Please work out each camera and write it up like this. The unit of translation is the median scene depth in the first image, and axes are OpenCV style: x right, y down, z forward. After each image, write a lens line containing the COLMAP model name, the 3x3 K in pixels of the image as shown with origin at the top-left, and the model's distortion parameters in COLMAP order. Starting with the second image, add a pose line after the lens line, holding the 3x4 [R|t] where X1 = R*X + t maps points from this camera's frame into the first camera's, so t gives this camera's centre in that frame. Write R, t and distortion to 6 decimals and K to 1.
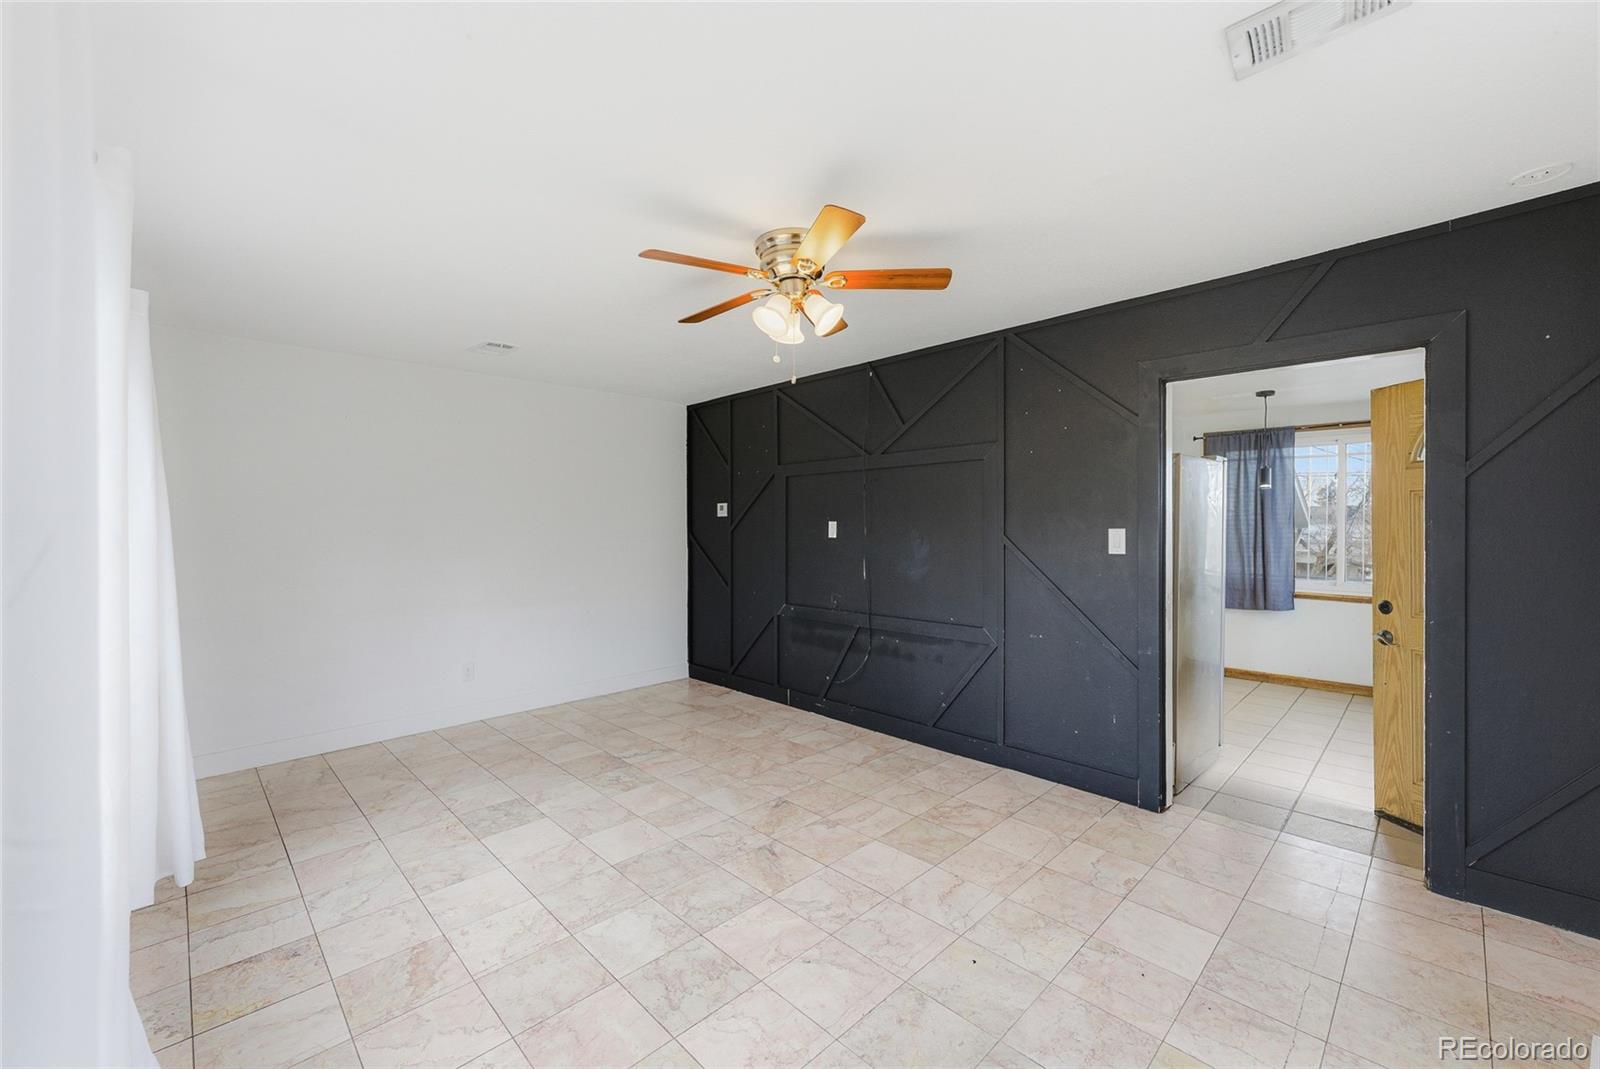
lens RADIAL K [[648.2, 0, 800.9], [0, 648.2, 527.4], [0, 0, 1]] dist [-0.004752, 0.001463]
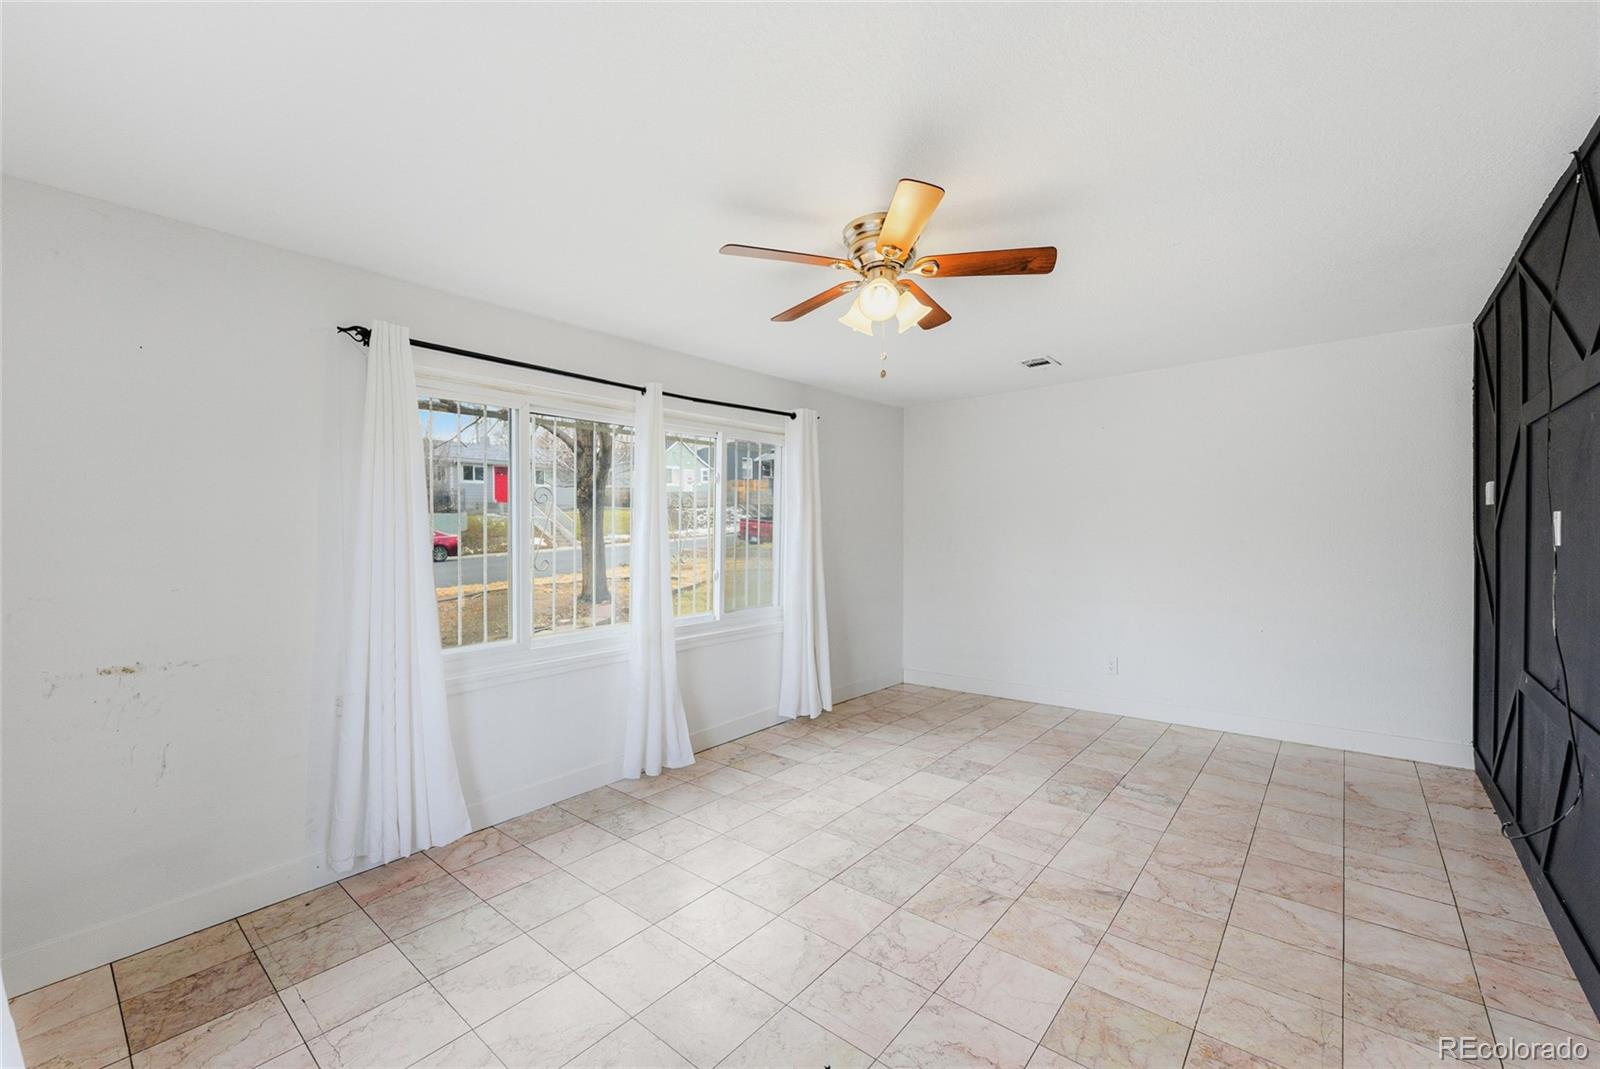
lens RADIAL K [[648.2, 0, 805.5], [0, 648.2, 544.1], [0, 0, 1]] dist [-0.004752, 0.001463]
pose [[0.097025, 0.020349, -0.995074, 0.651959], [0.009003, 0.999732, 0.021323, -0.001139], [0.995241, -0.011028, 0.096816, 0.555781]]
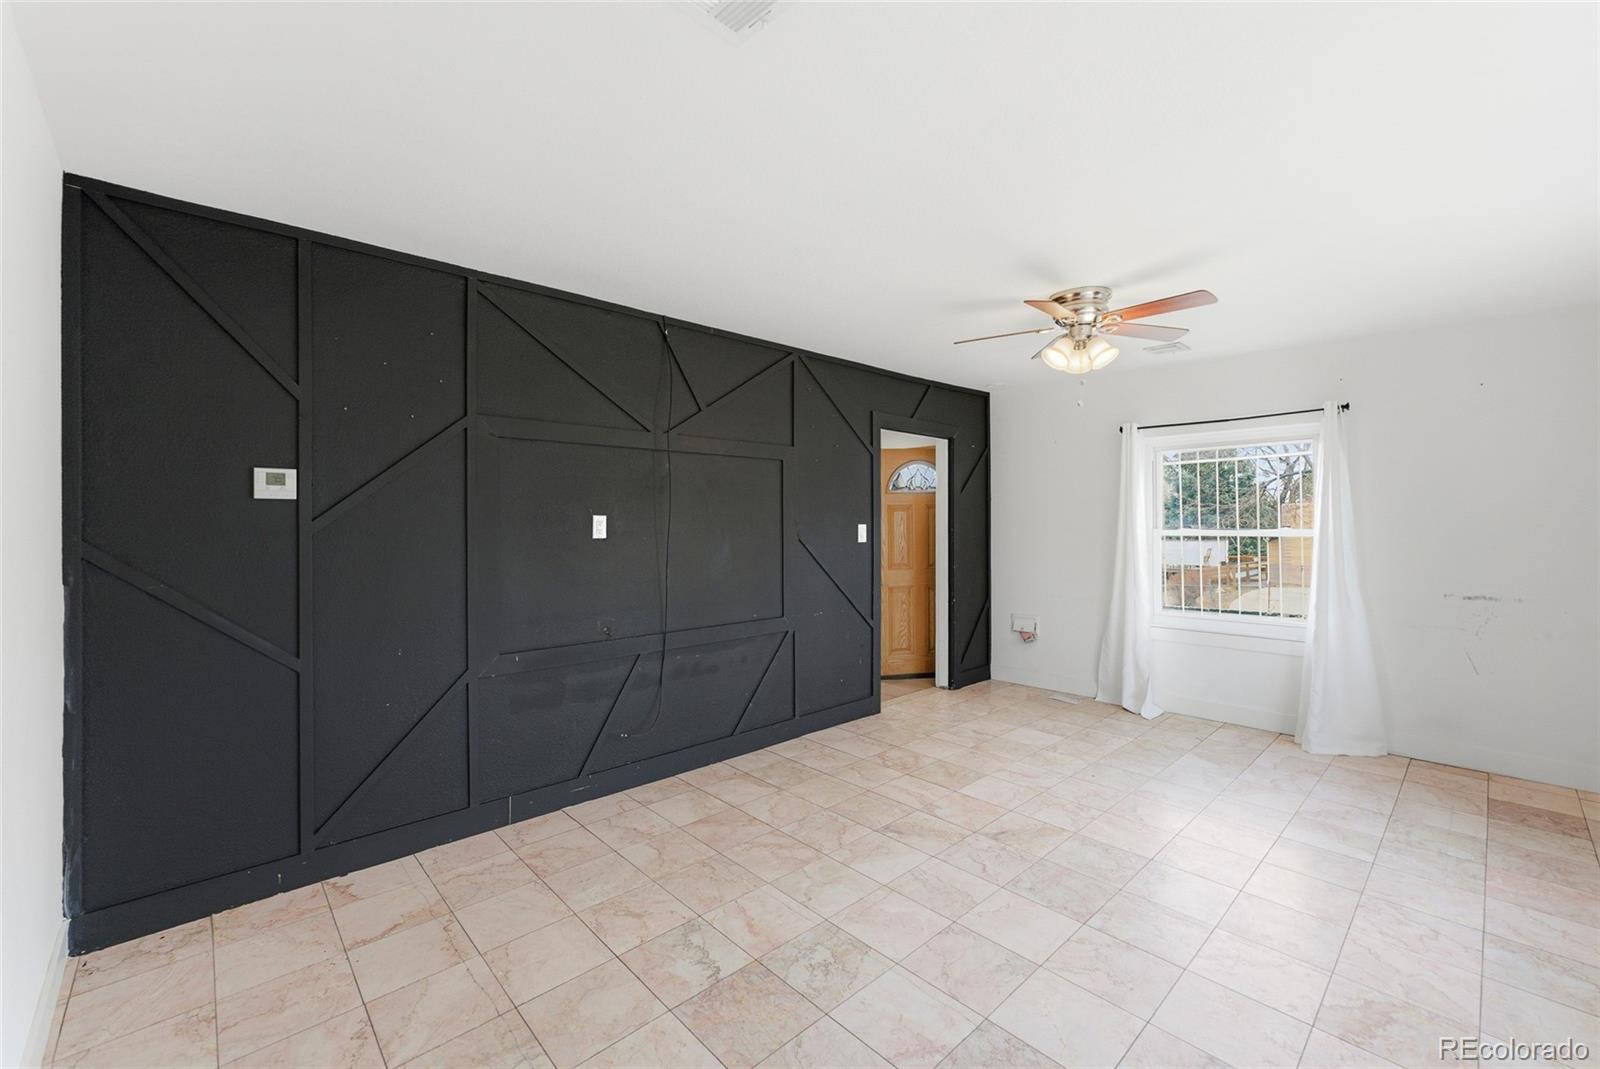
lens RADIAL K [[648.2, 0, 809.7], [0, 648.2, 526.2], [0, 0, 1]] dist [-0.004752, 0.001463]
pose [[0.020790, -0.000093, 0.999784, -0.897828], [0.004822, 0.999988, -0.000008, 0.004746], [-0.999772, 0.004821, 0.020791, 1.054172]]
